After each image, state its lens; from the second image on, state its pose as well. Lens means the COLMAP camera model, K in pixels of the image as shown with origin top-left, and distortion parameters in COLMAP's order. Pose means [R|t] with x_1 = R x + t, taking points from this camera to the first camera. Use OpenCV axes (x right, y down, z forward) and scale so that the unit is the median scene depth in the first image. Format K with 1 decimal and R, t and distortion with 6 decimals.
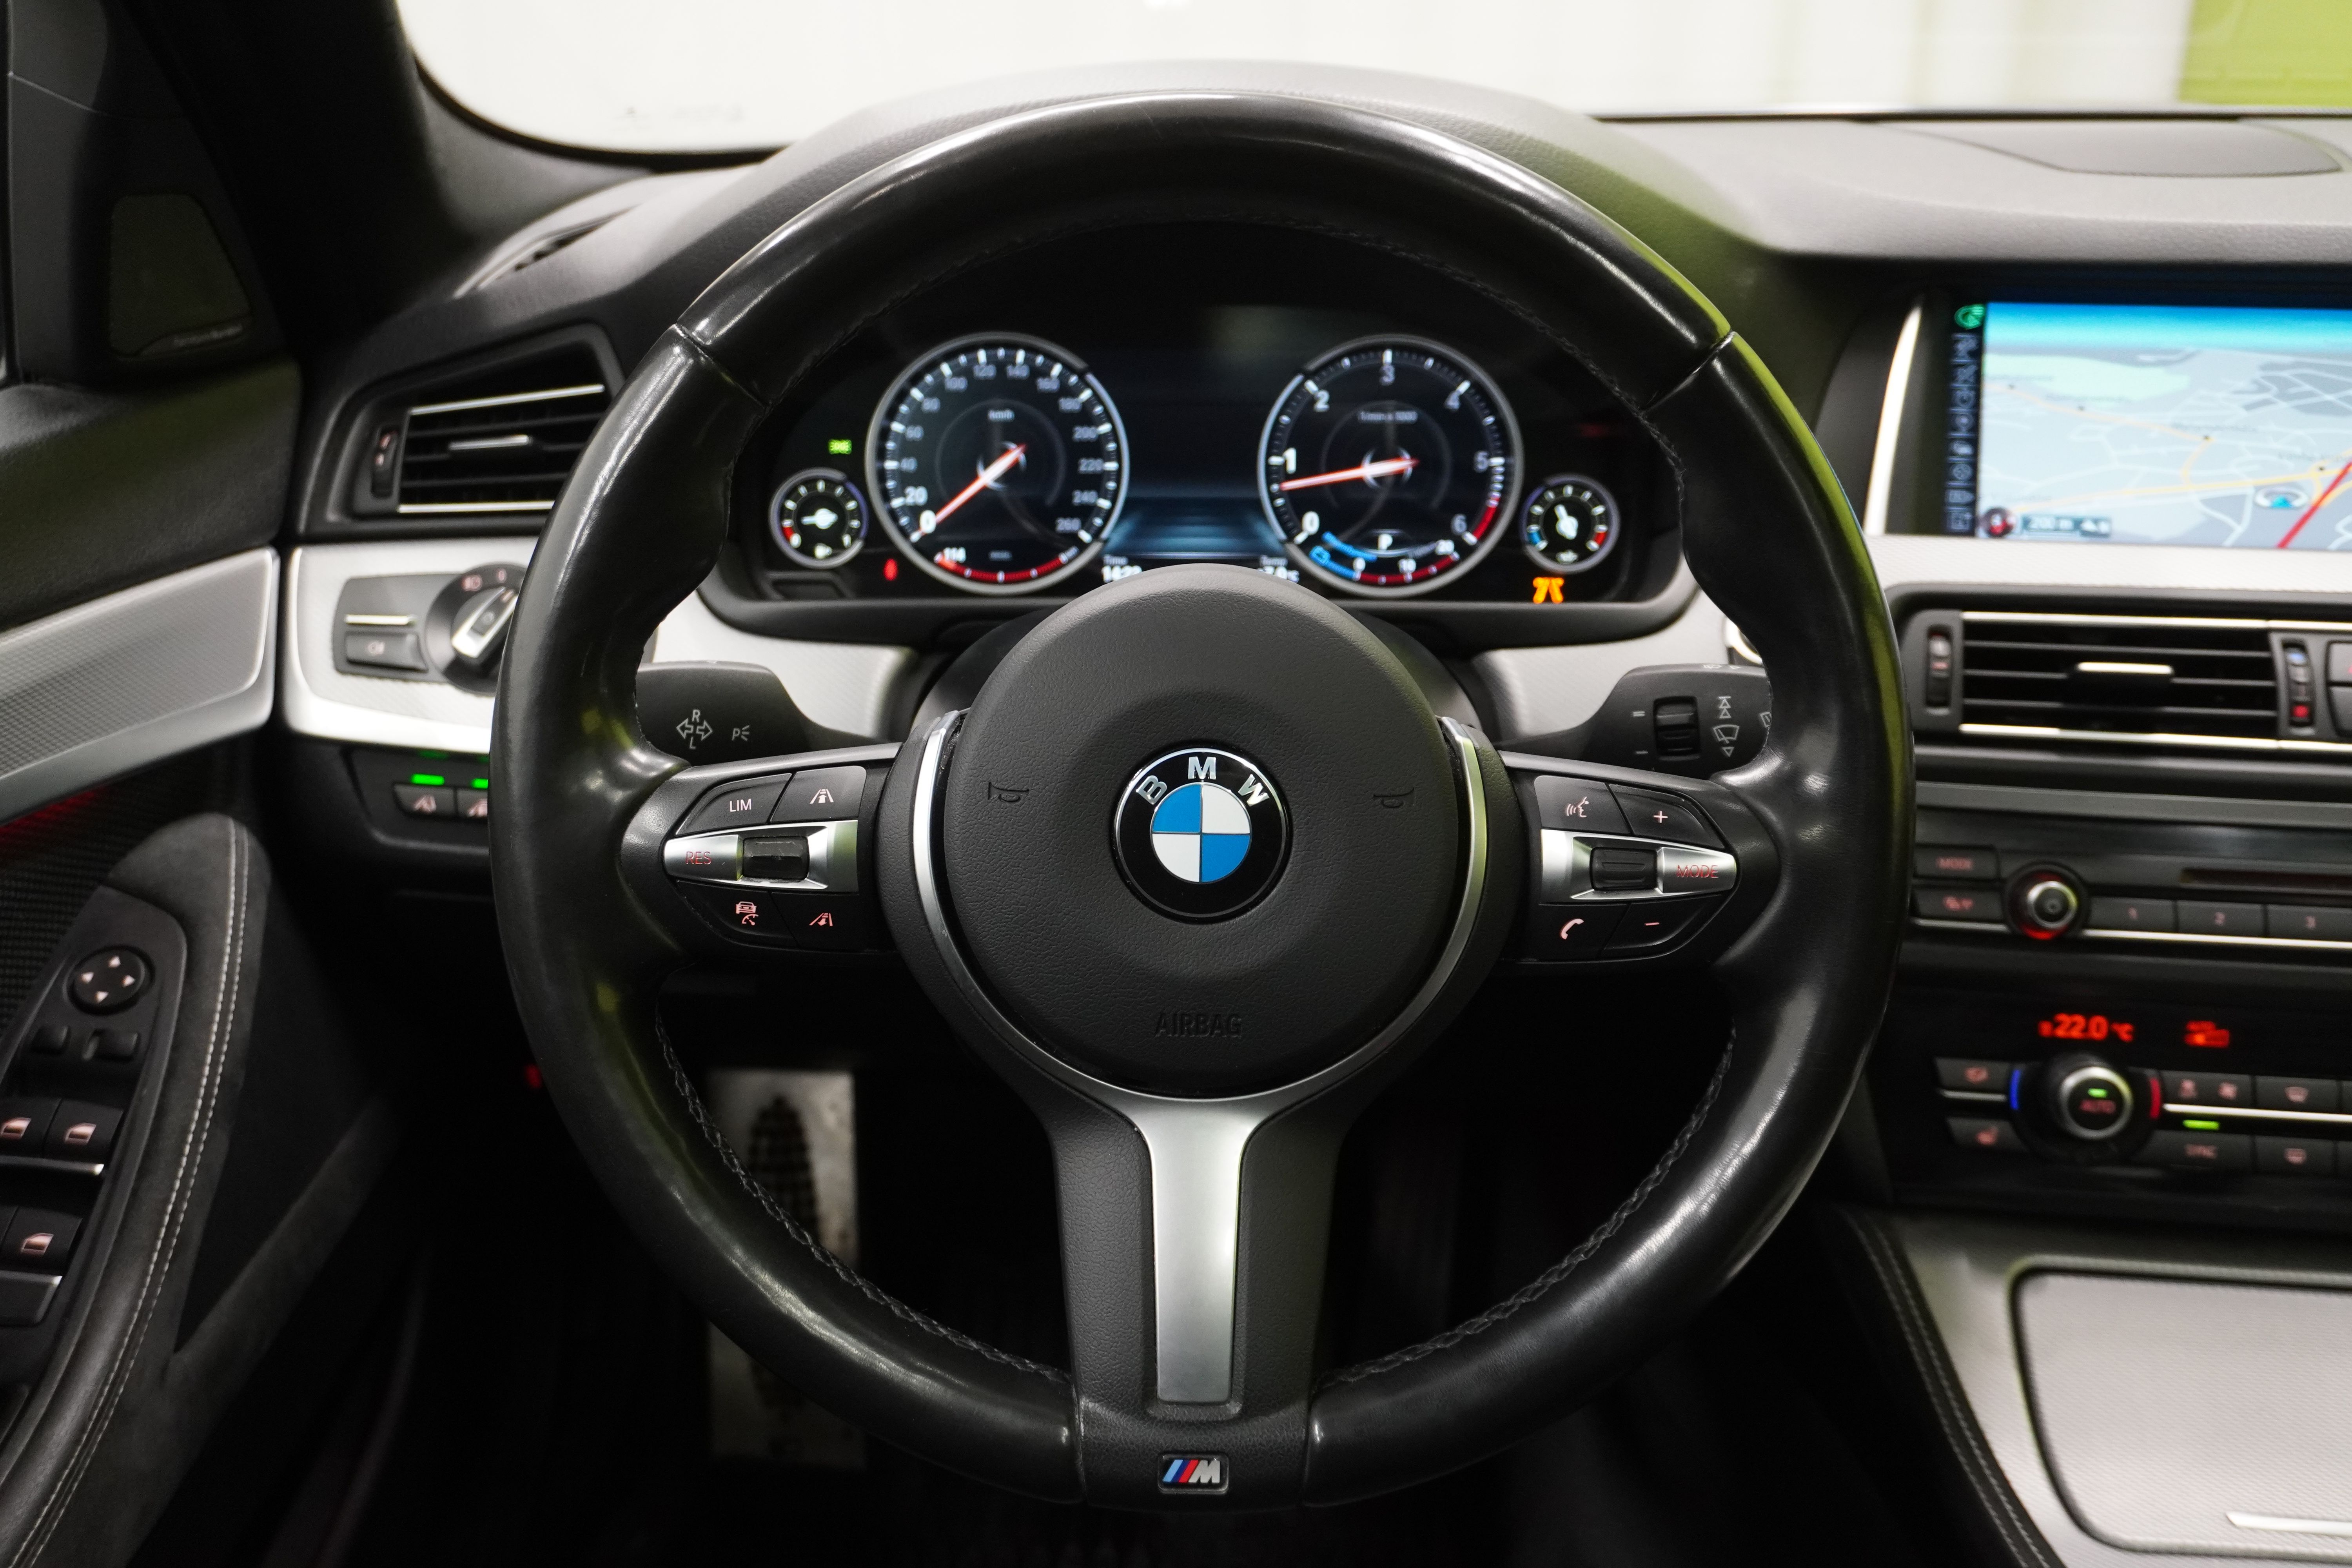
lens RADIAL K [[2102.7, 0, 1176.0], [0, 2102.7, 784.0], [0, 0, 1]] dist [0.047321, 0.002863]
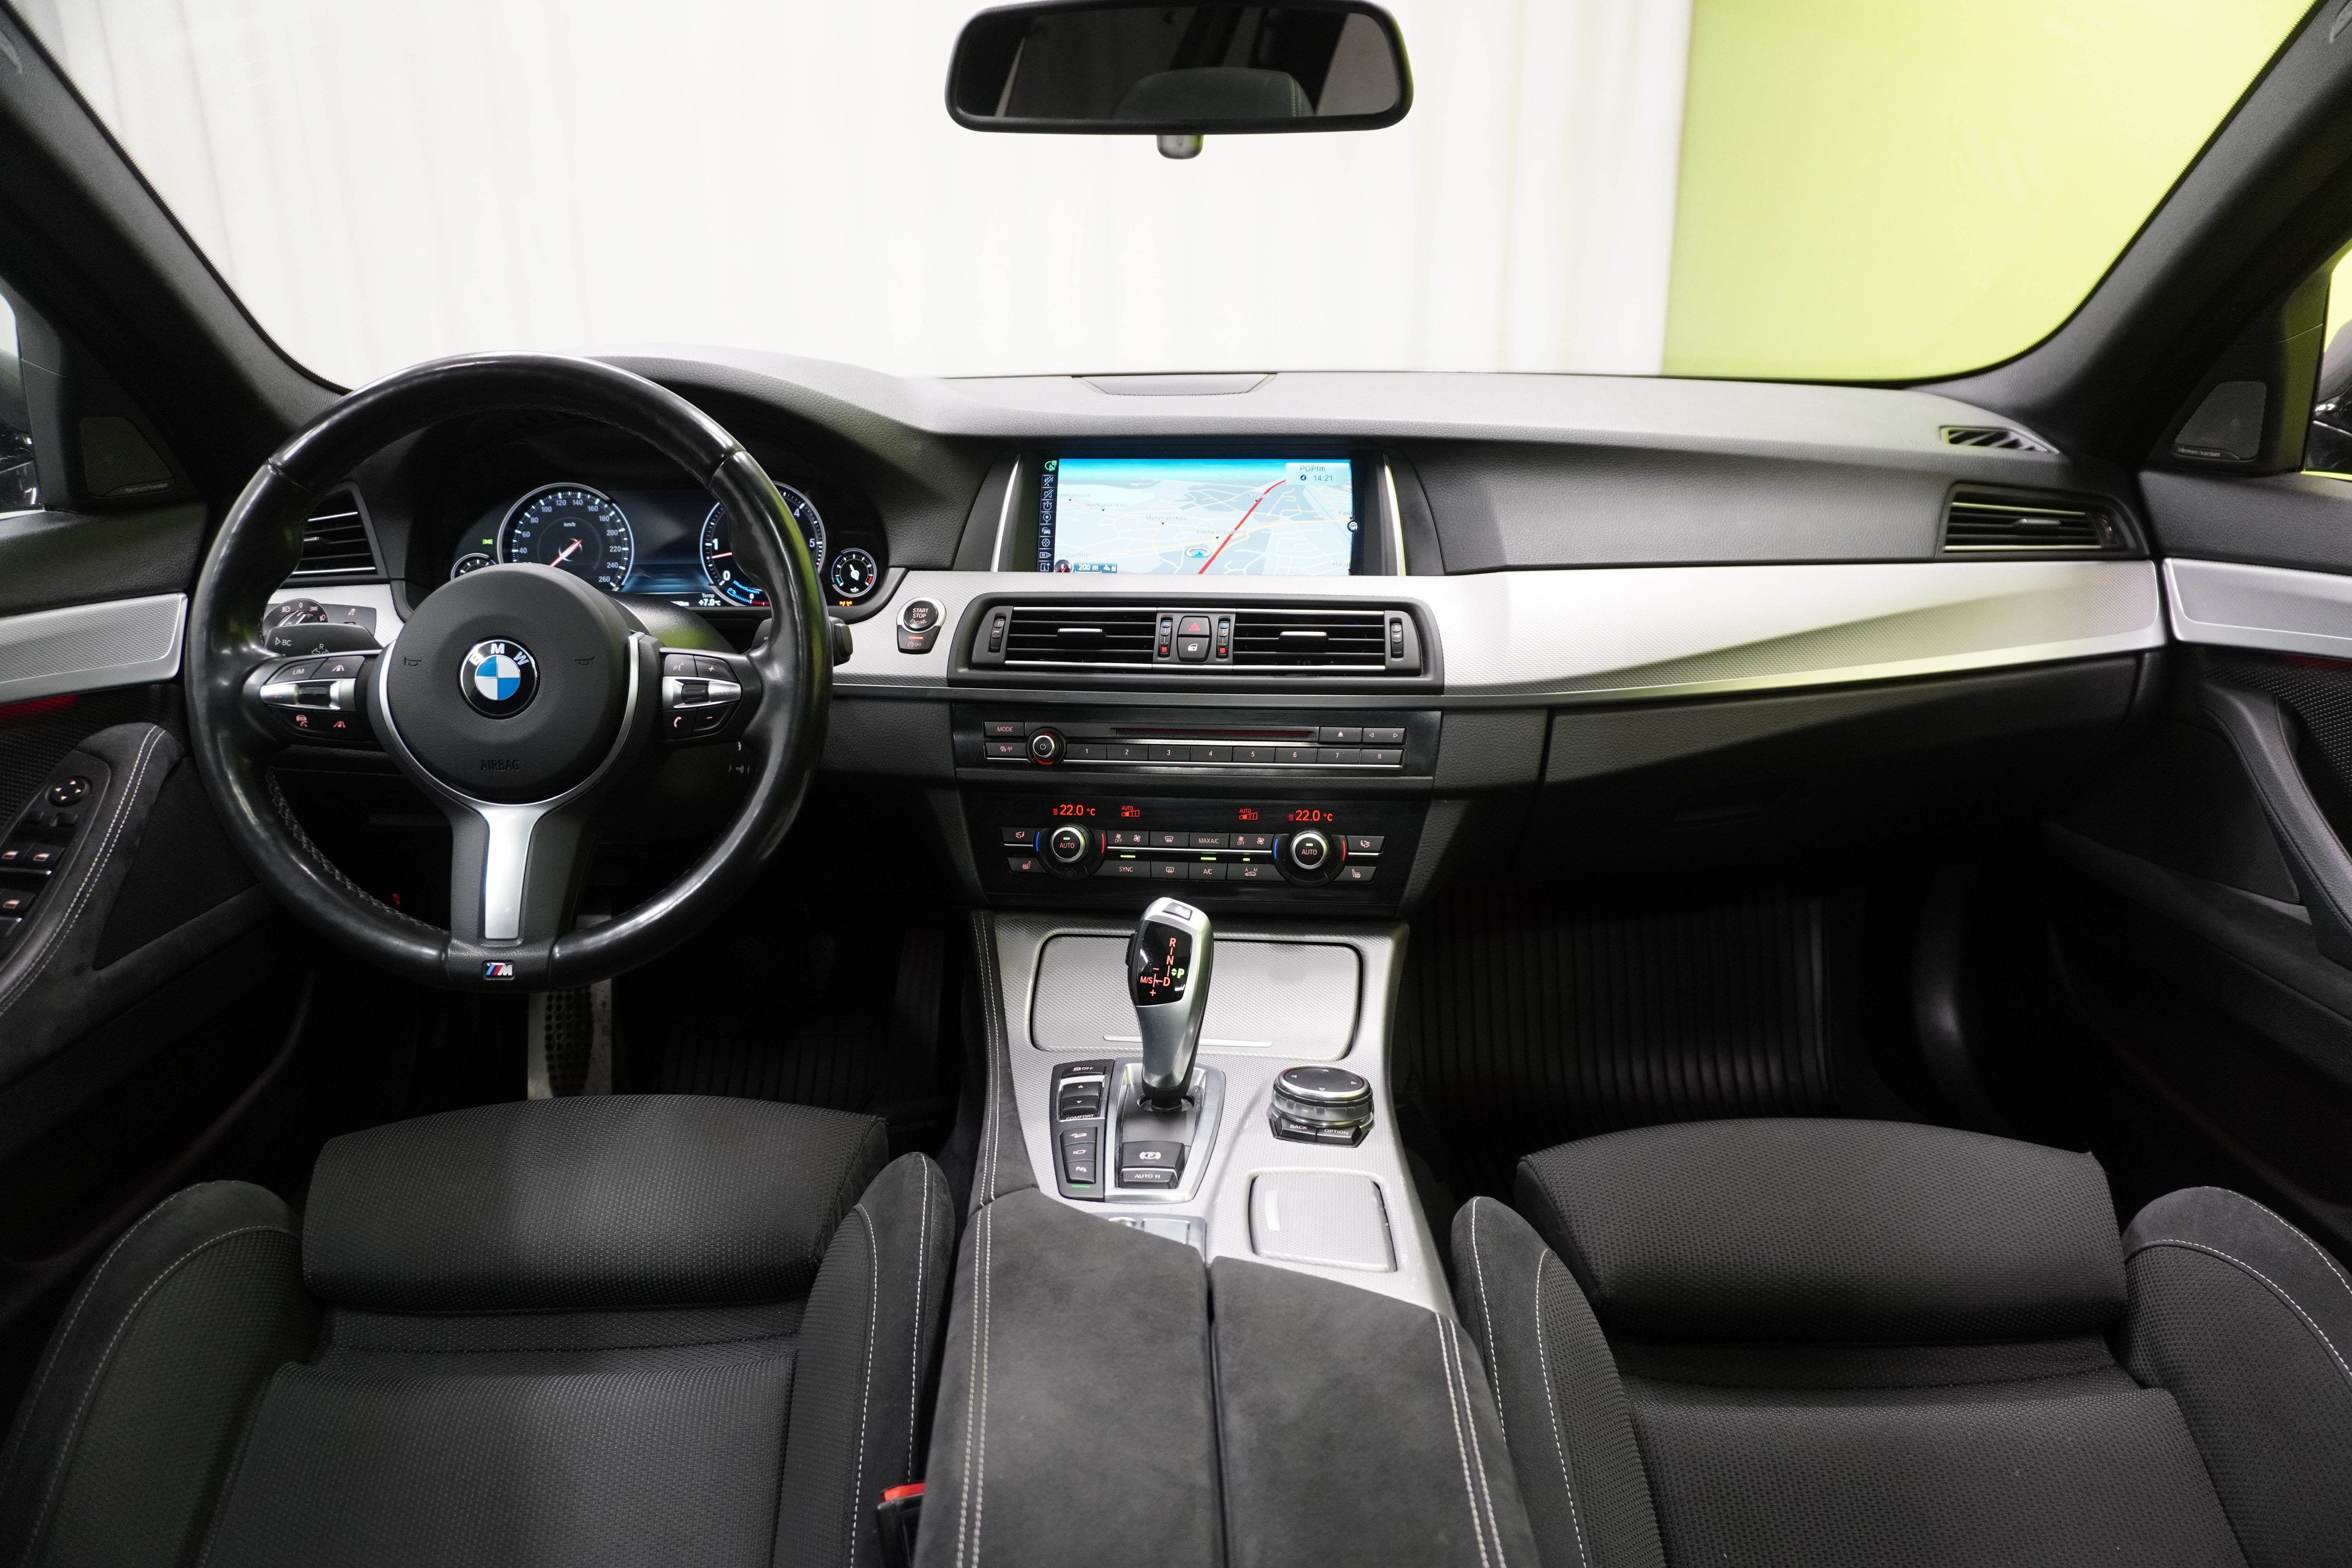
lens RADIAL K [[1555.1, 0, 1176.0], [0, 1555.1, 784.0], [0, 0, 1]] dist [0.060425, 0.000918]
pose [[0.998770, -0.018177, -0.046132, 0.592926], [0.014869, 0.997361, -0.071061, 0.195110], [0.047302, 0.070288, 0.996405, -0.457471]]
